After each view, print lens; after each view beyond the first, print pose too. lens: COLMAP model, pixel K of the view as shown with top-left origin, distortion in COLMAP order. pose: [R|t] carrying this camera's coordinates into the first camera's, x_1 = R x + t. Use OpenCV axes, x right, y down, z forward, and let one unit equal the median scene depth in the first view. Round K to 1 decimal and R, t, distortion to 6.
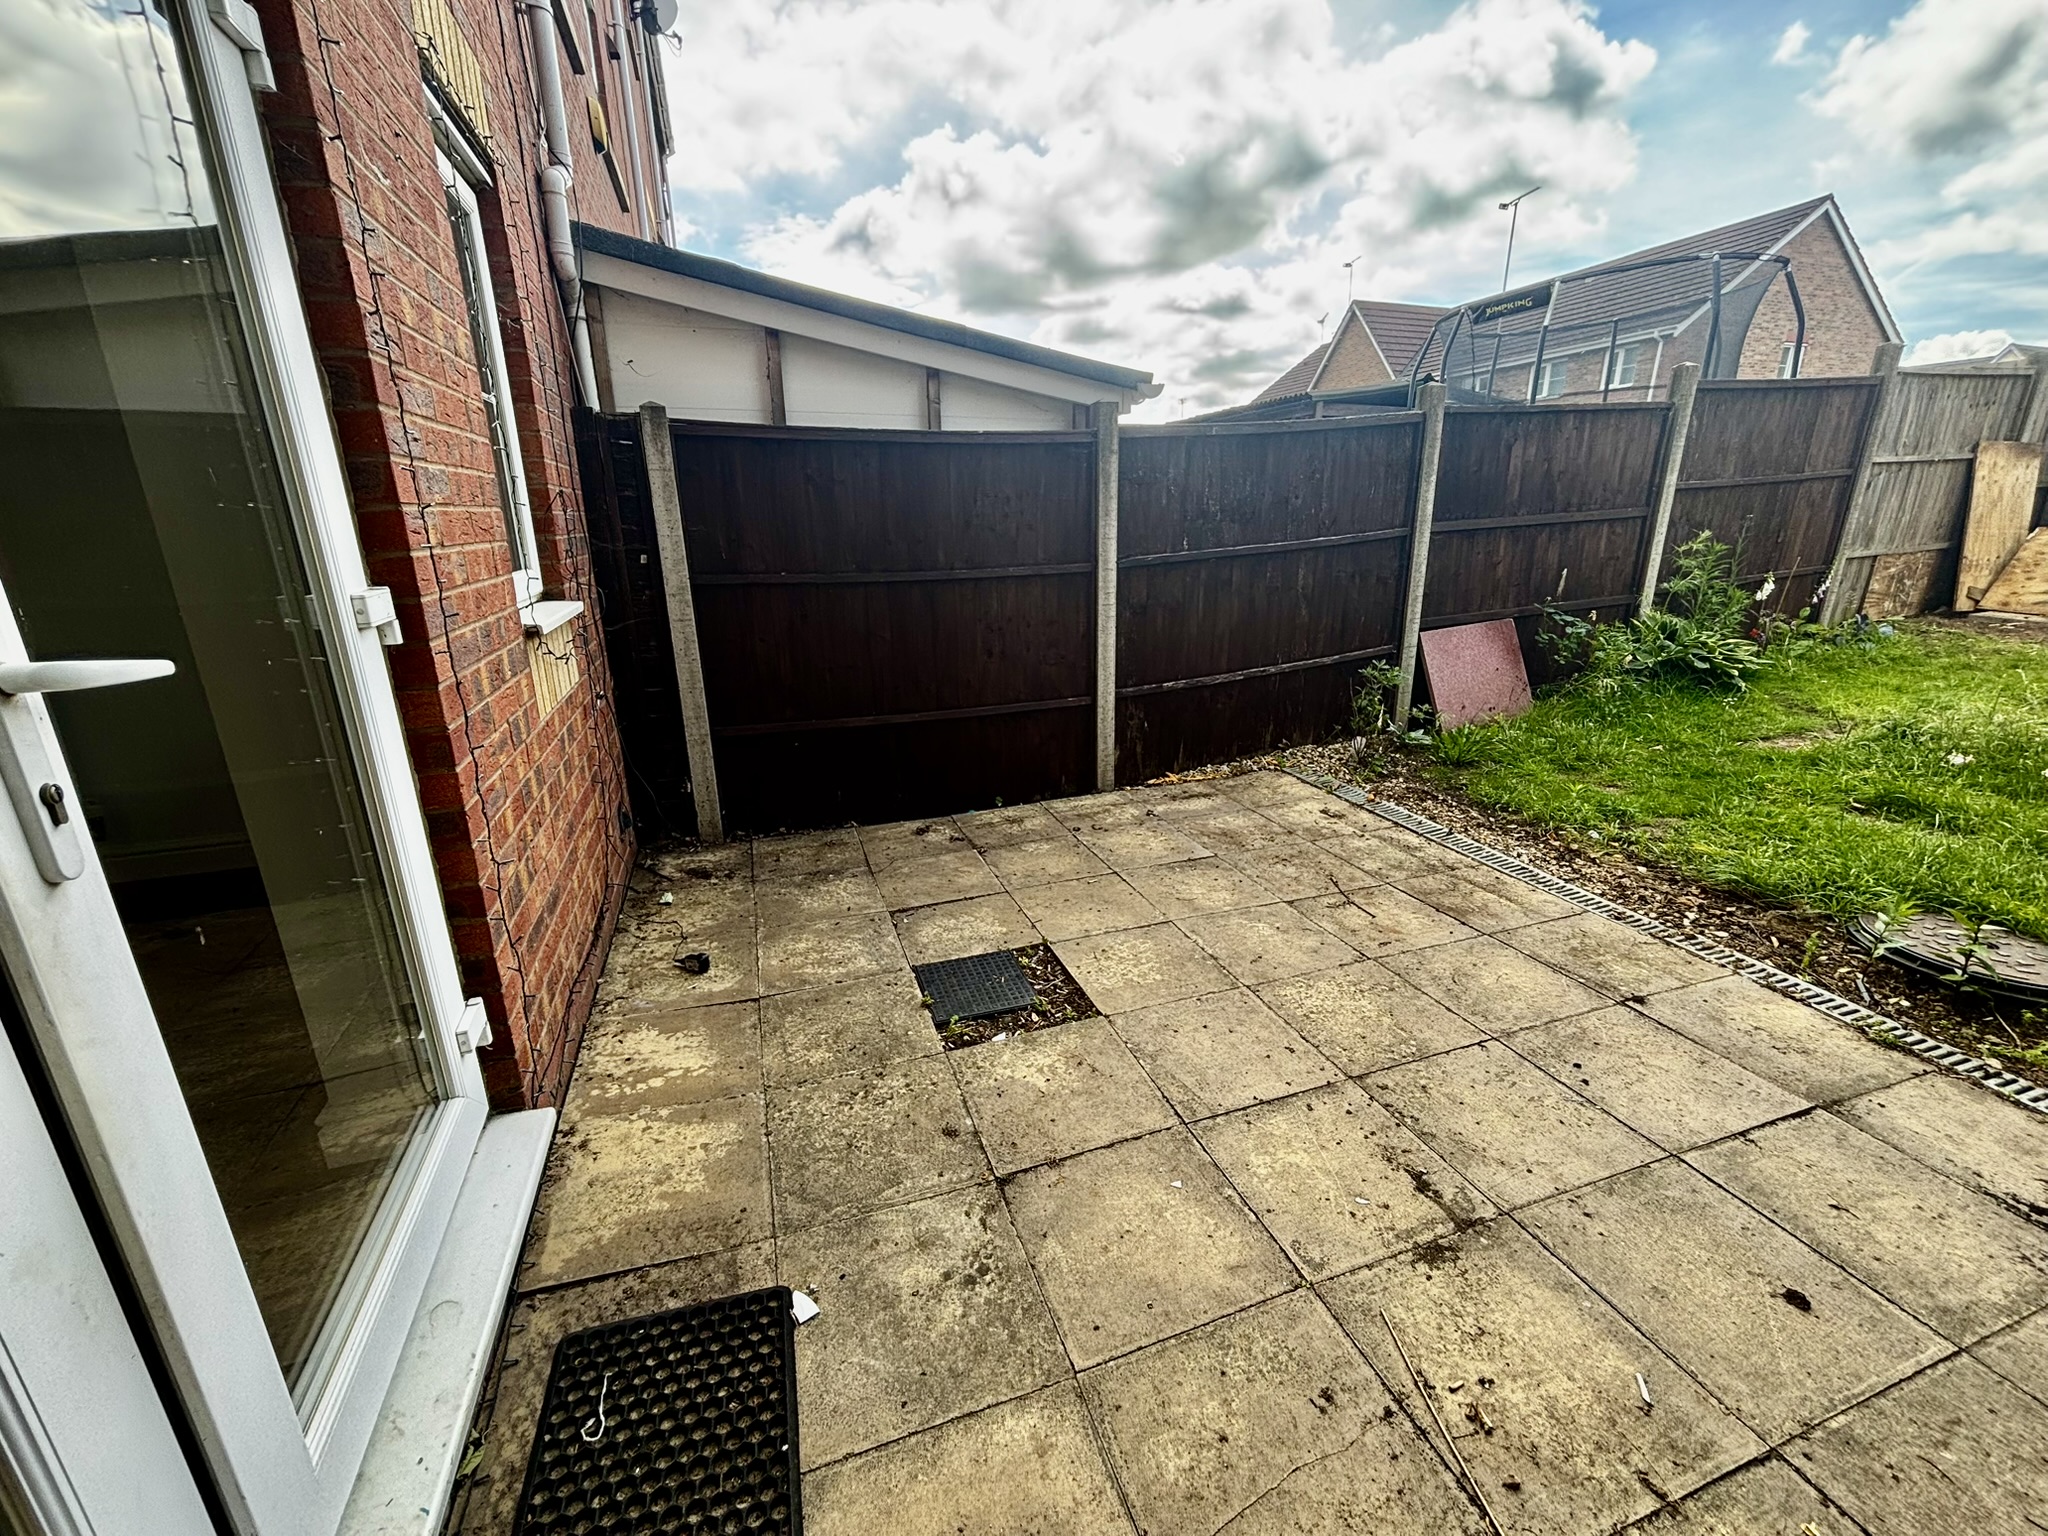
lens RADIAL K [[828.9, 0, 1025.7], [0, 828.9, 764.0], [0, 0, 1]] dist [-0.002434, 0.000330]
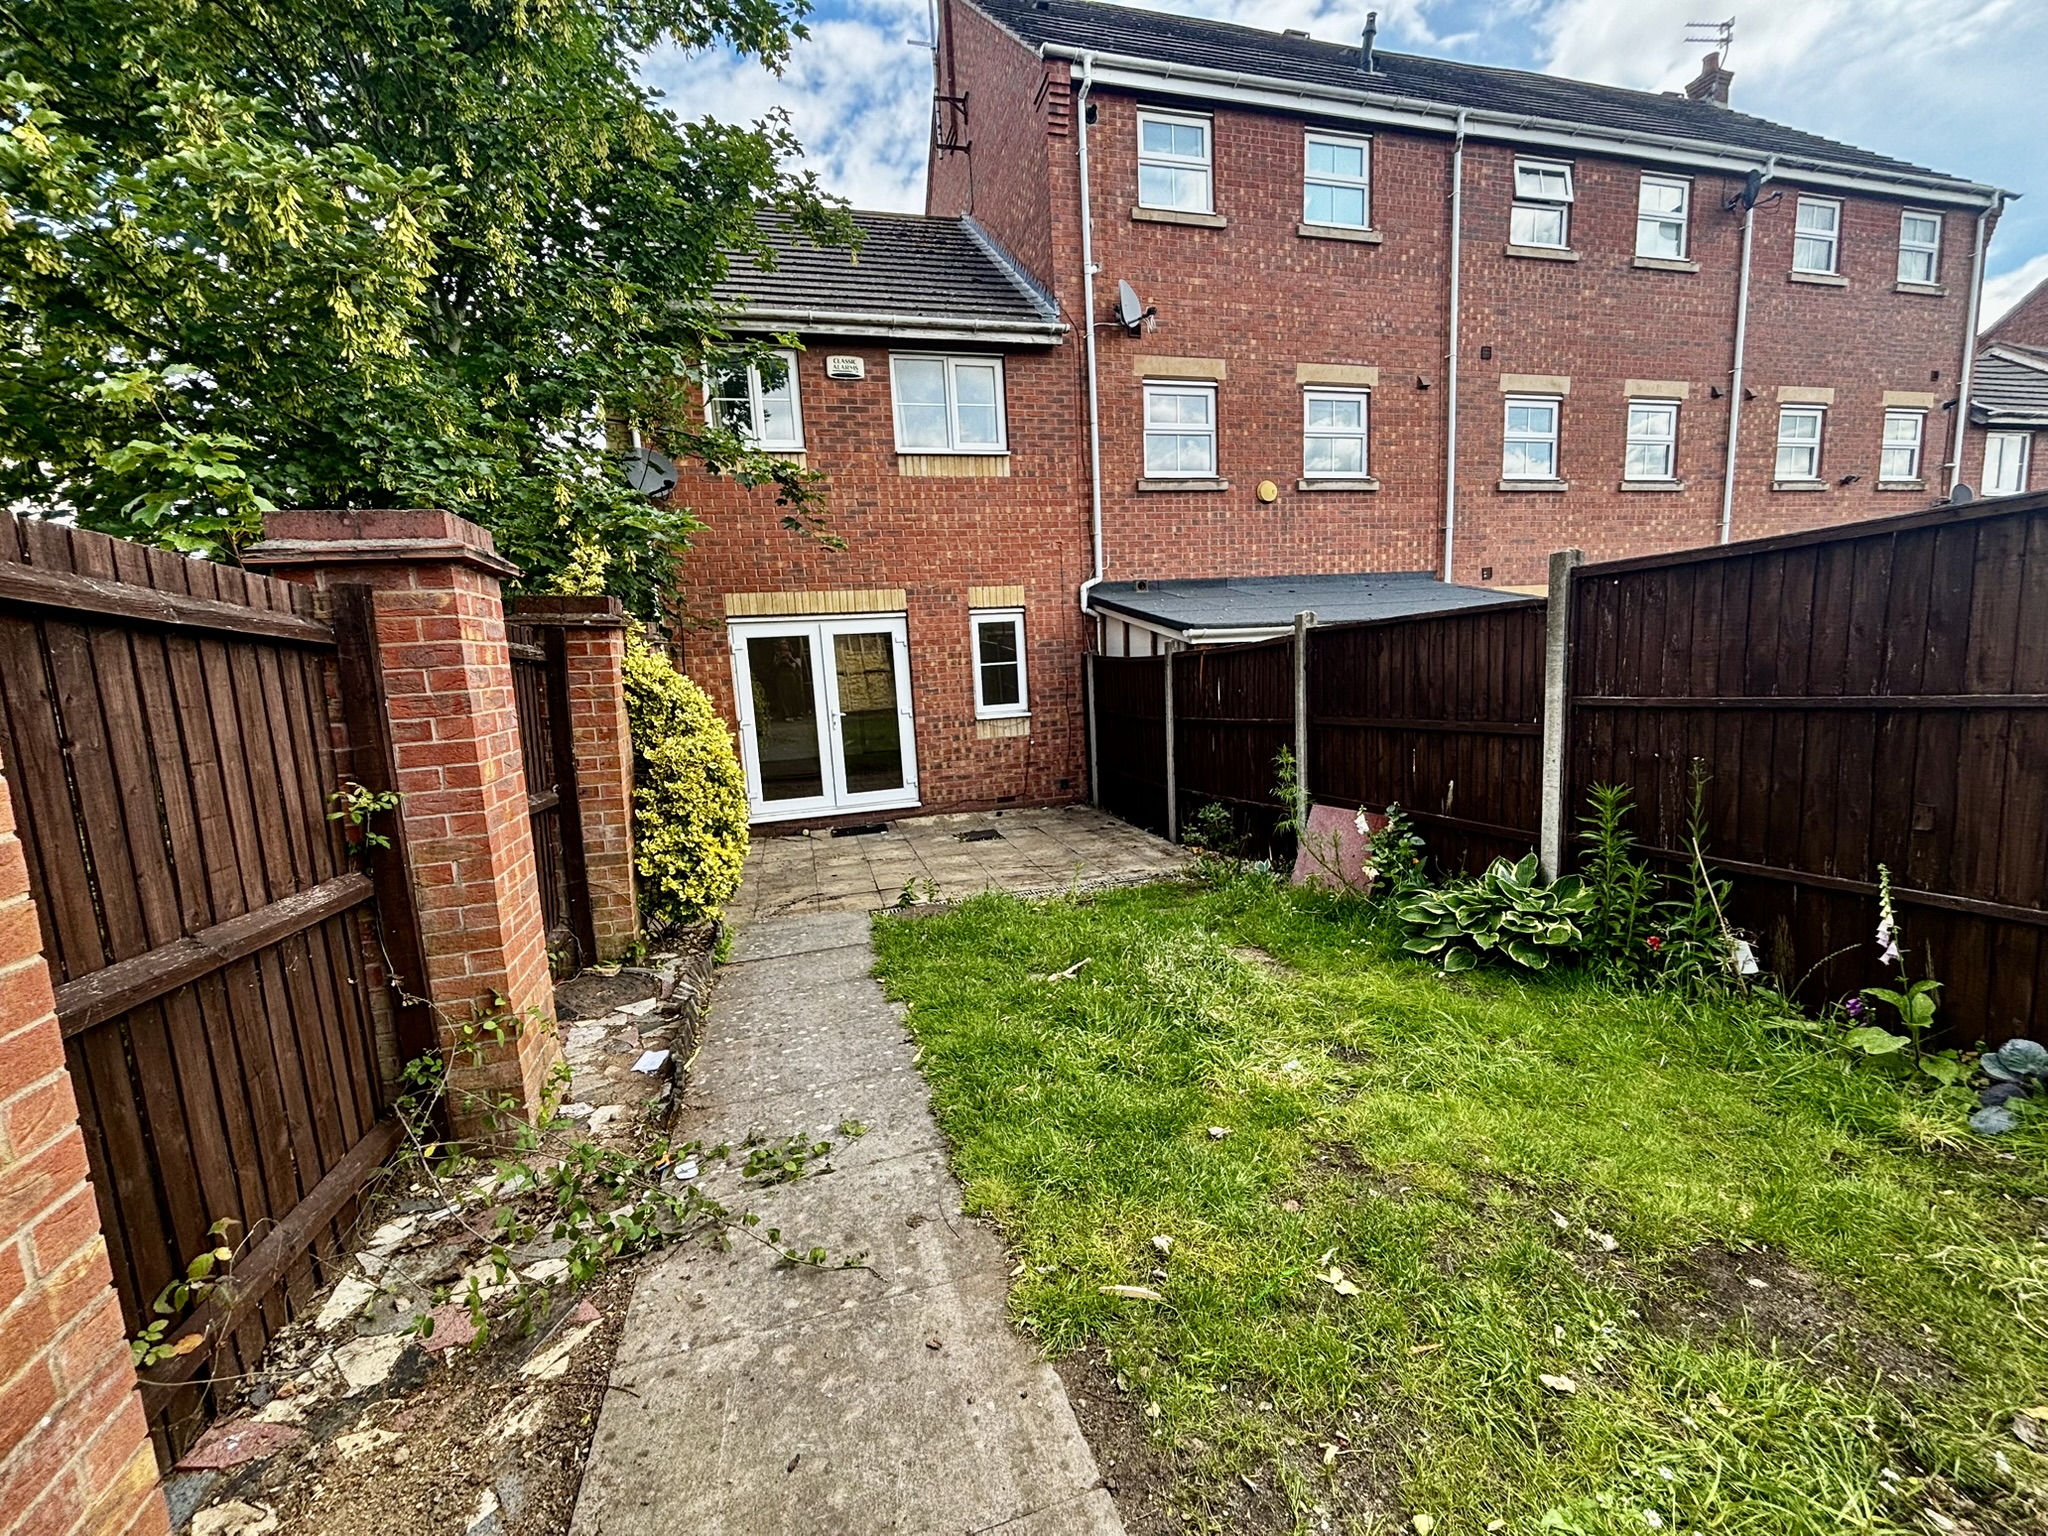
lens RADIAL K [[828.9, 0, 1024.7], [0, 828.9, 763.6], [0, 0, 1]] dist [-0.002434, 0.000330]
pose [[-0.054496, 0.149949, -0.987191, 2.214405], [-0.240454, 0.957595, 0.158727, -0.402979], [0.969130, 0.246024, -0.016129, 0.791265]]
